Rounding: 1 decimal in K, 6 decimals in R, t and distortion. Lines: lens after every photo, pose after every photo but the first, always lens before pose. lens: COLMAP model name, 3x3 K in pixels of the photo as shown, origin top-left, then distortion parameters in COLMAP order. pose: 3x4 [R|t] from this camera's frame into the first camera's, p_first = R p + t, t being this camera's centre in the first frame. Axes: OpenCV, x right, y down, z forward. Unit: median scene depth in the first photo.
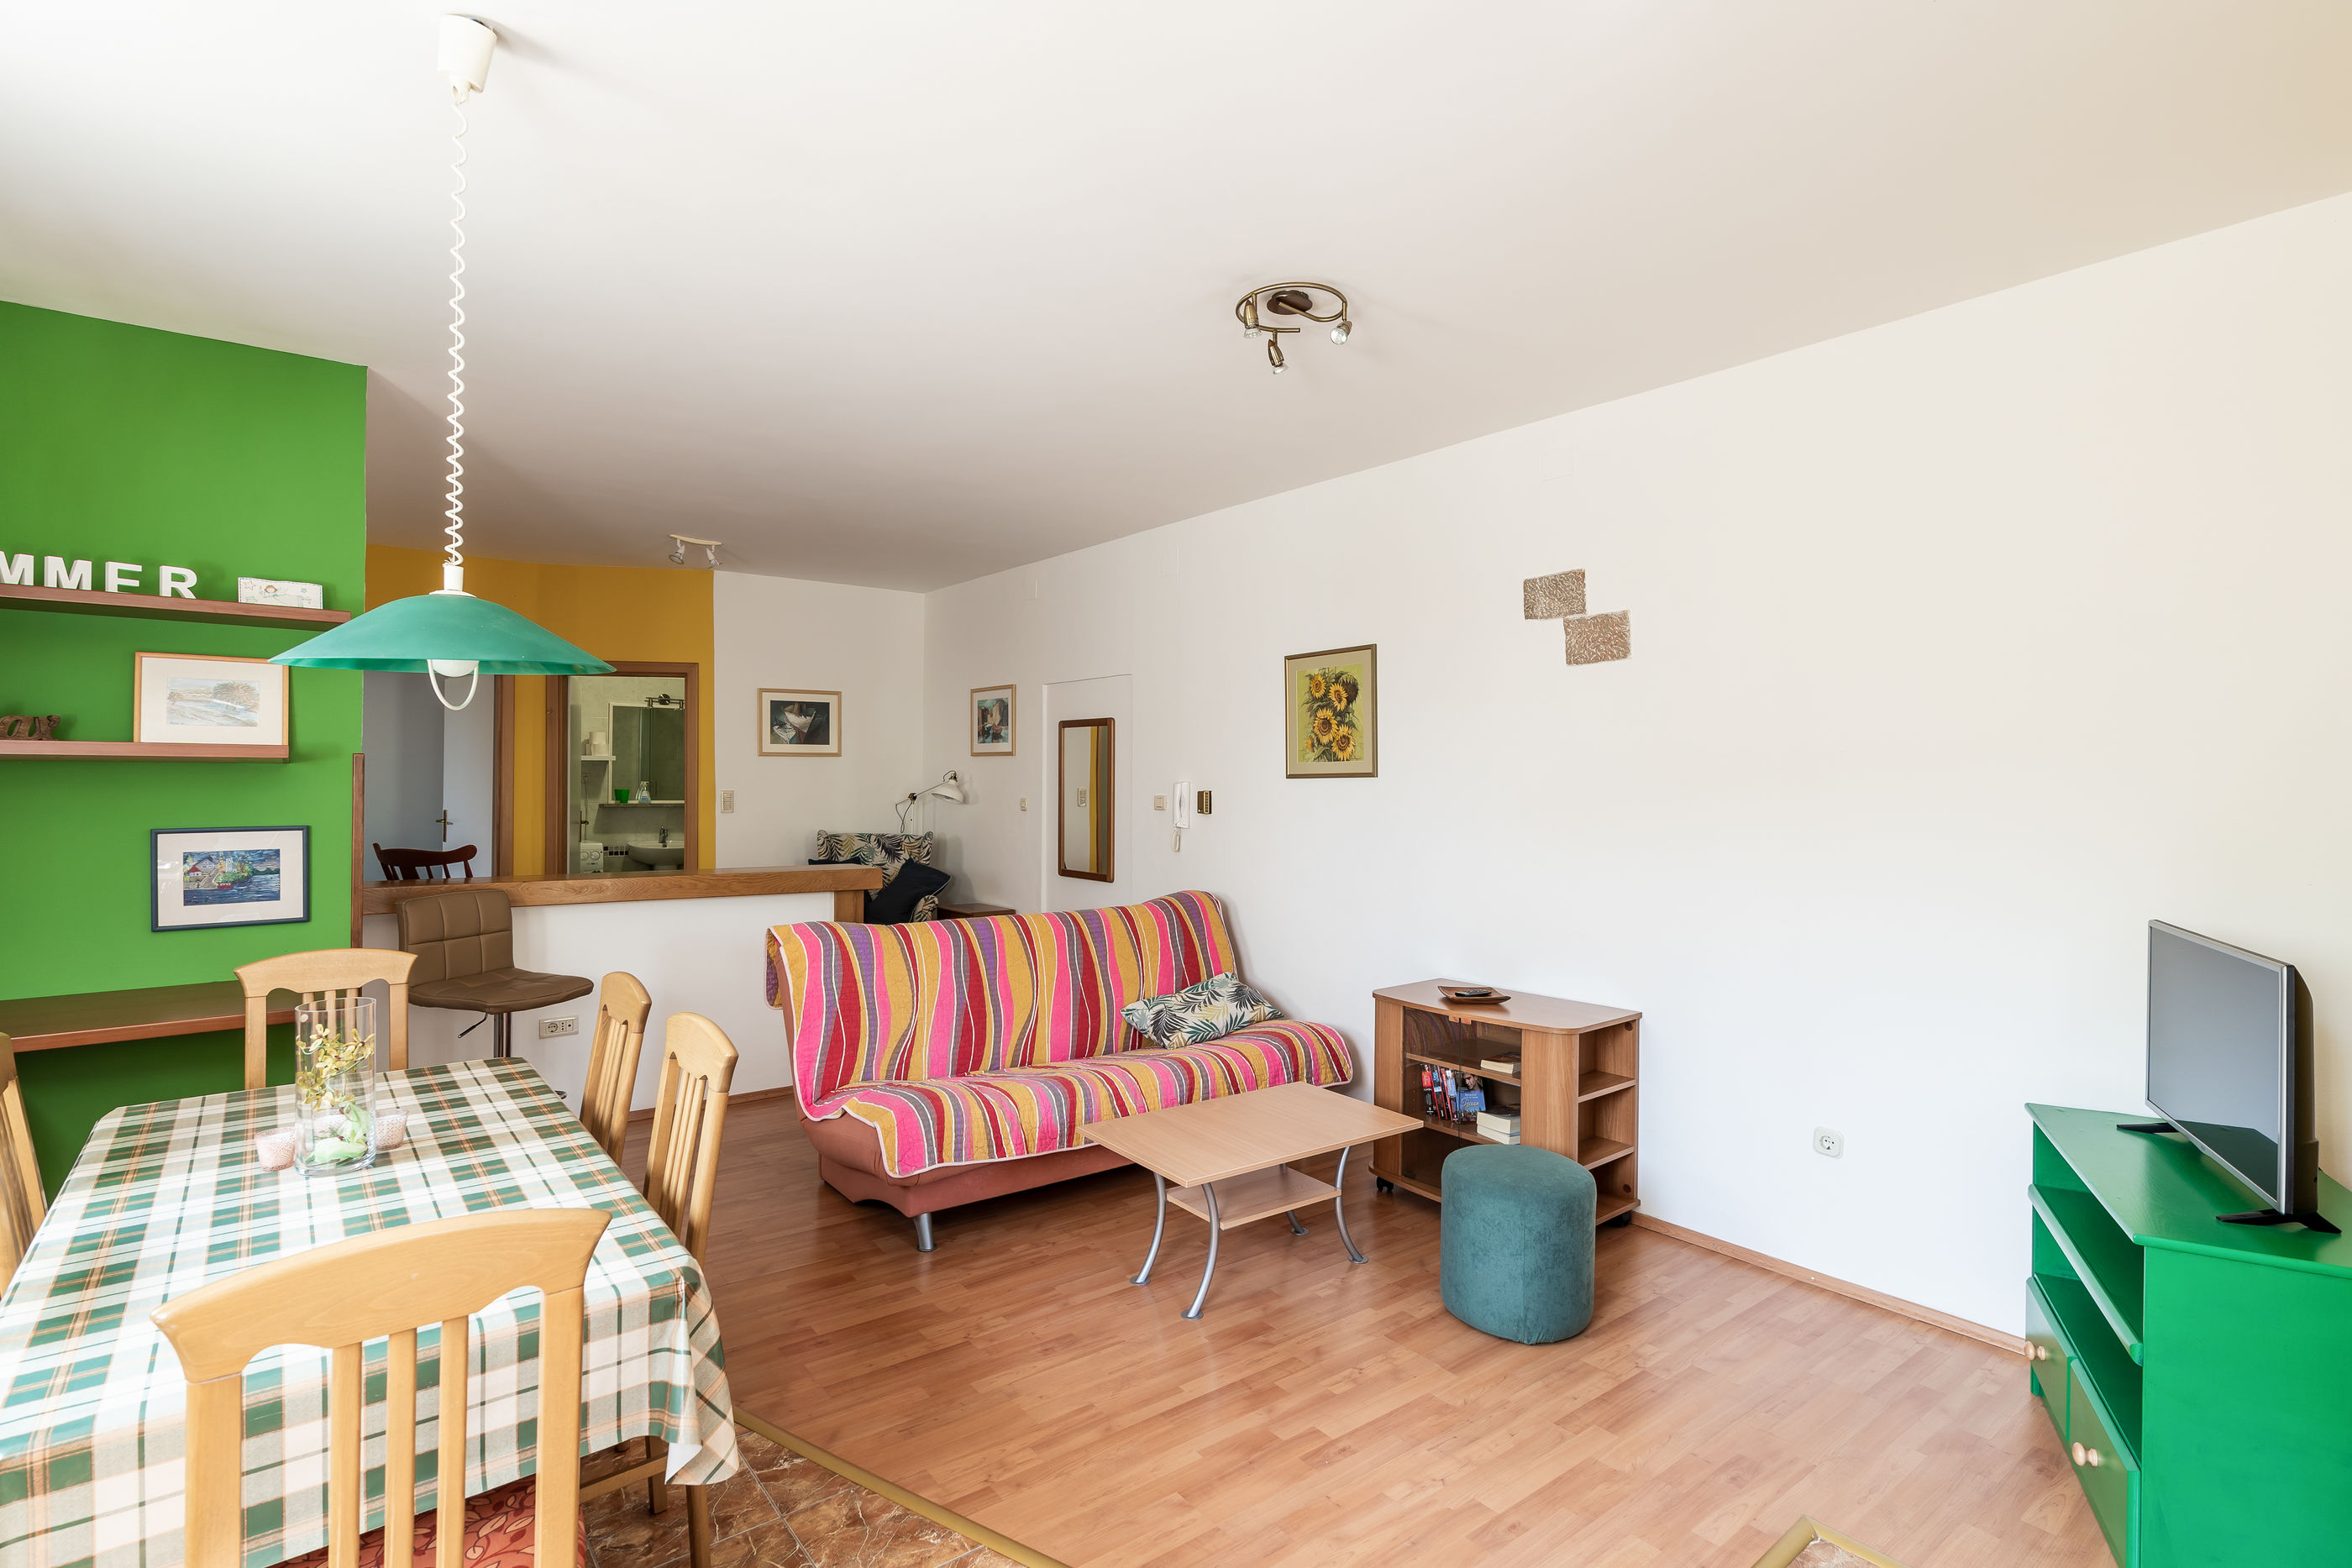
lens RADIAL K [[1158.9, 0, 1177.1], [0, 1158.9, 782.2], [0, 0, 1]] dist [-0.000755, 0.000162]
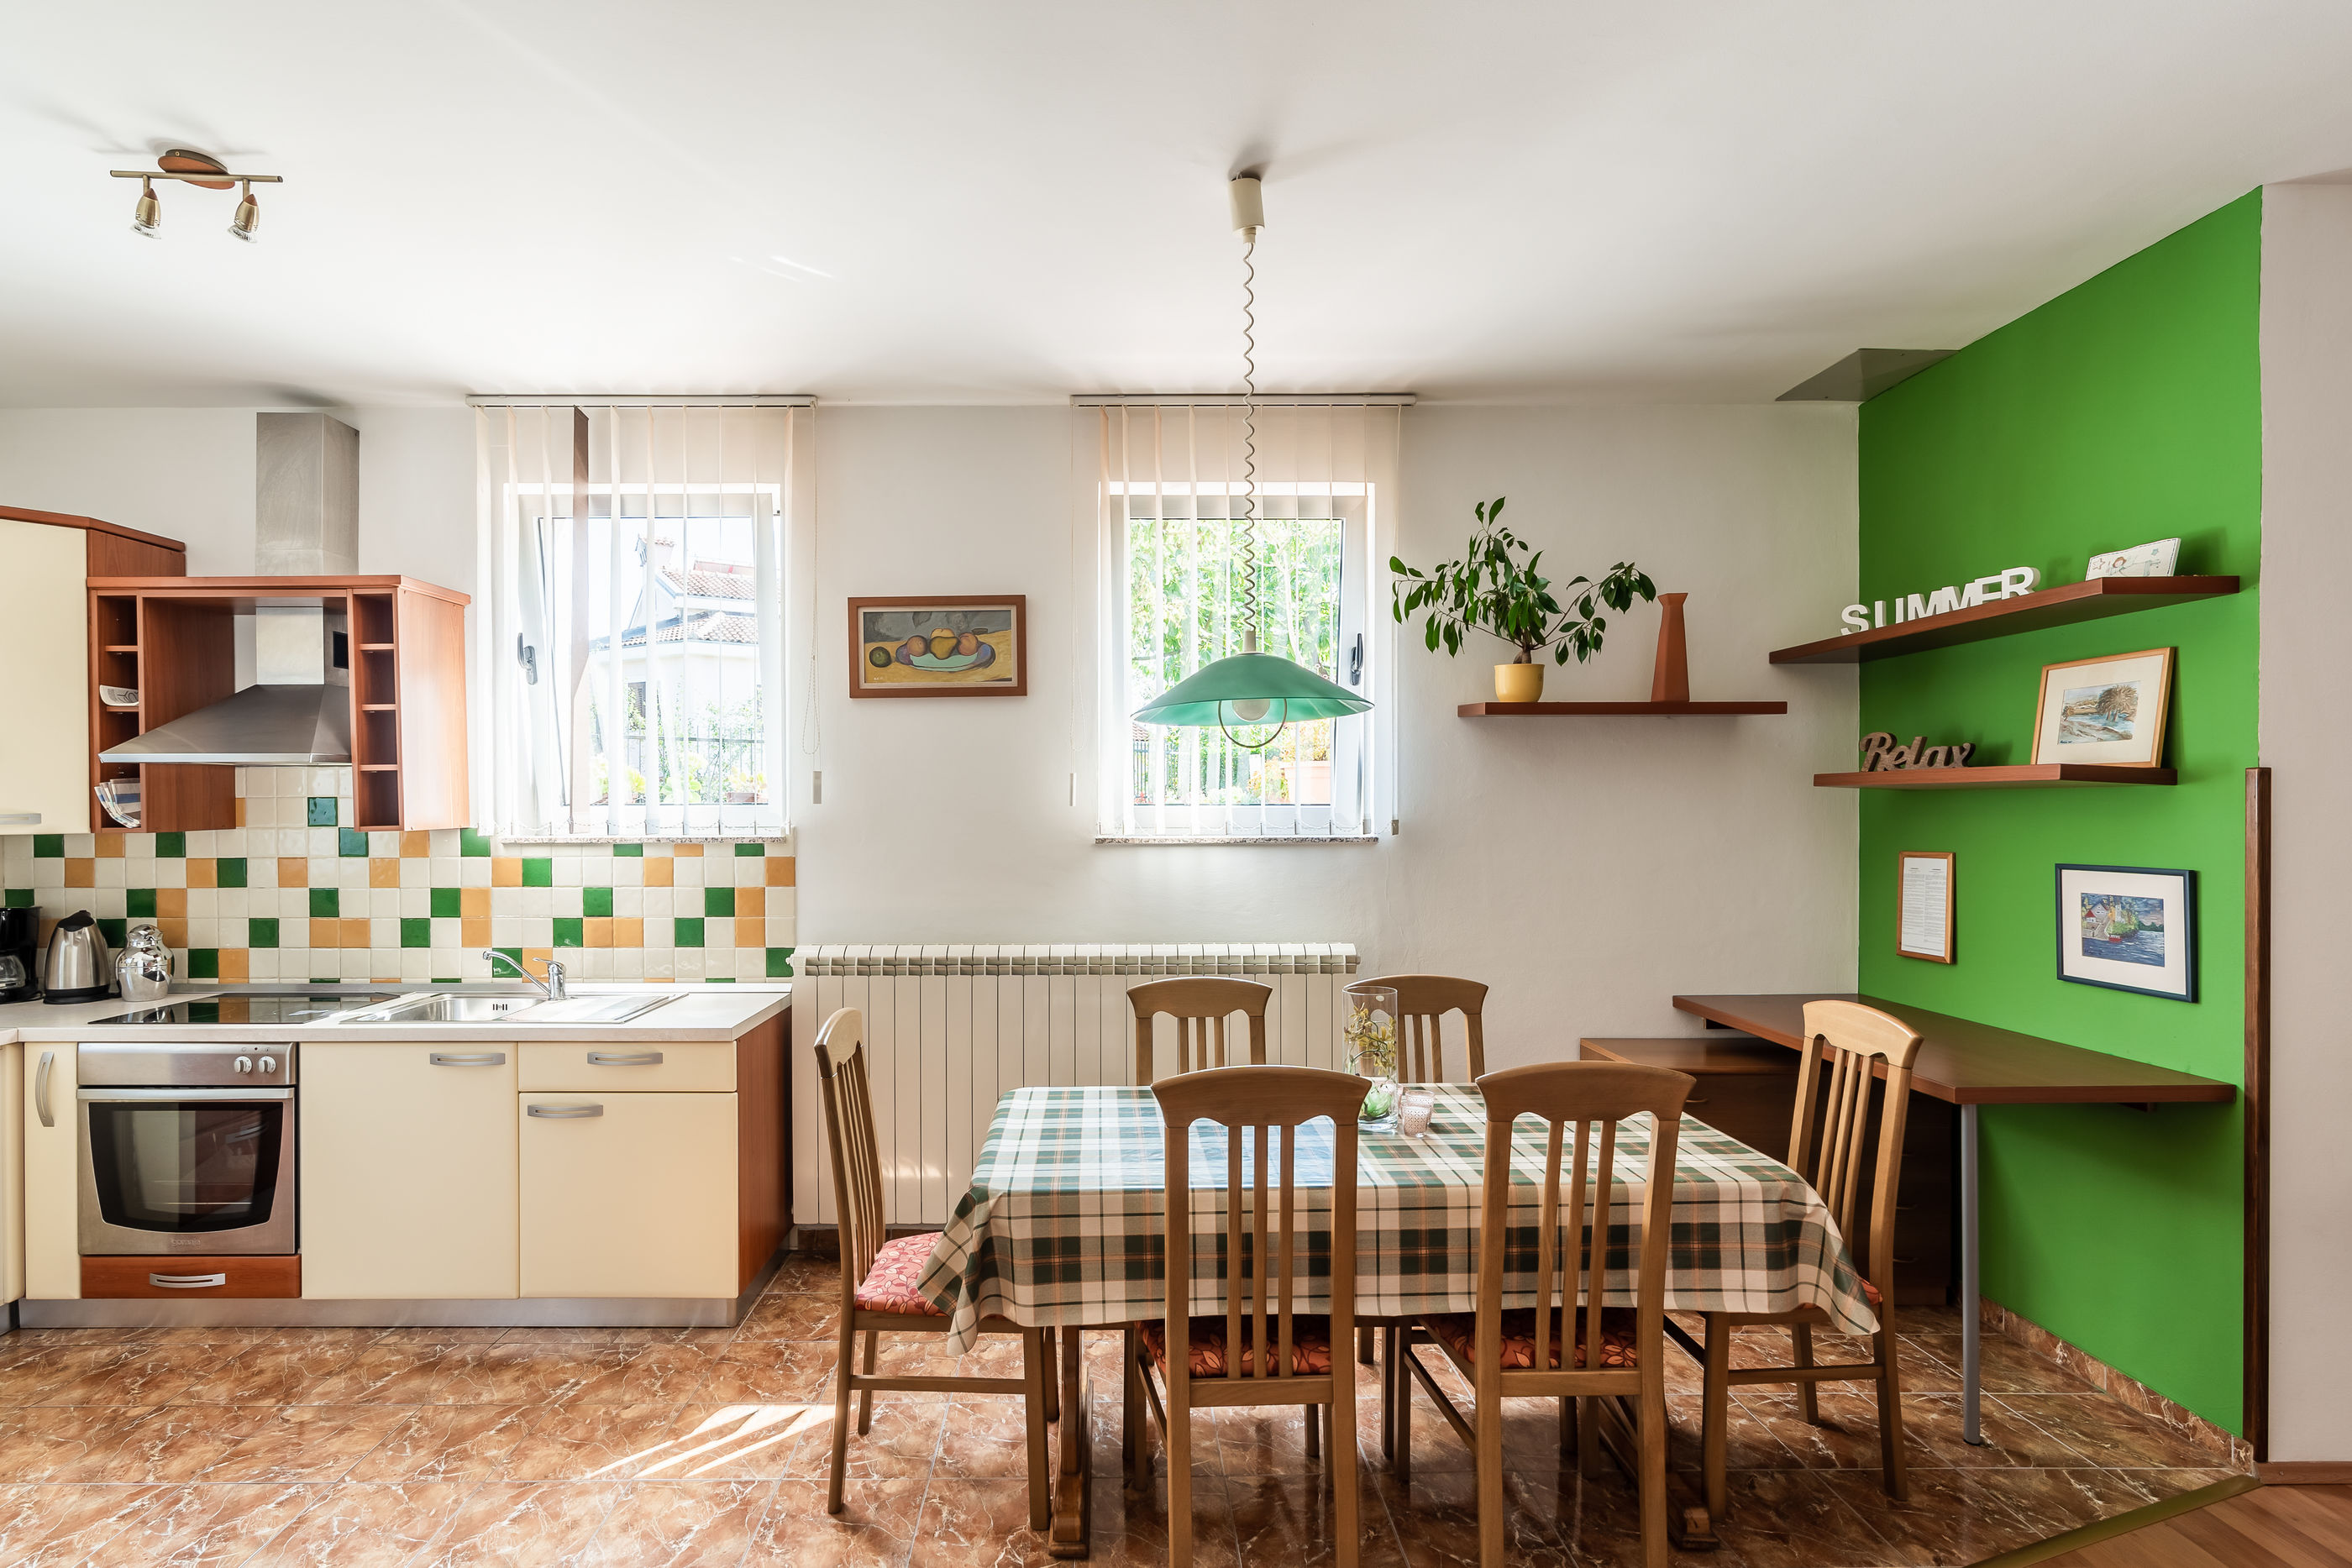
lens RADIAL K [[1068.4, 0, 1171.7], [0, 1068.4, 801.0], [0, 0, 1]] dist [-0.004924, 0.000181]
pose [[-0.608502, -0.011579, -0.793468, 0.171489], [-0.007785, 0.999933, -0.008621, 0.005177], [0.793514, 0.000931, -0.608551, 0.942207]]
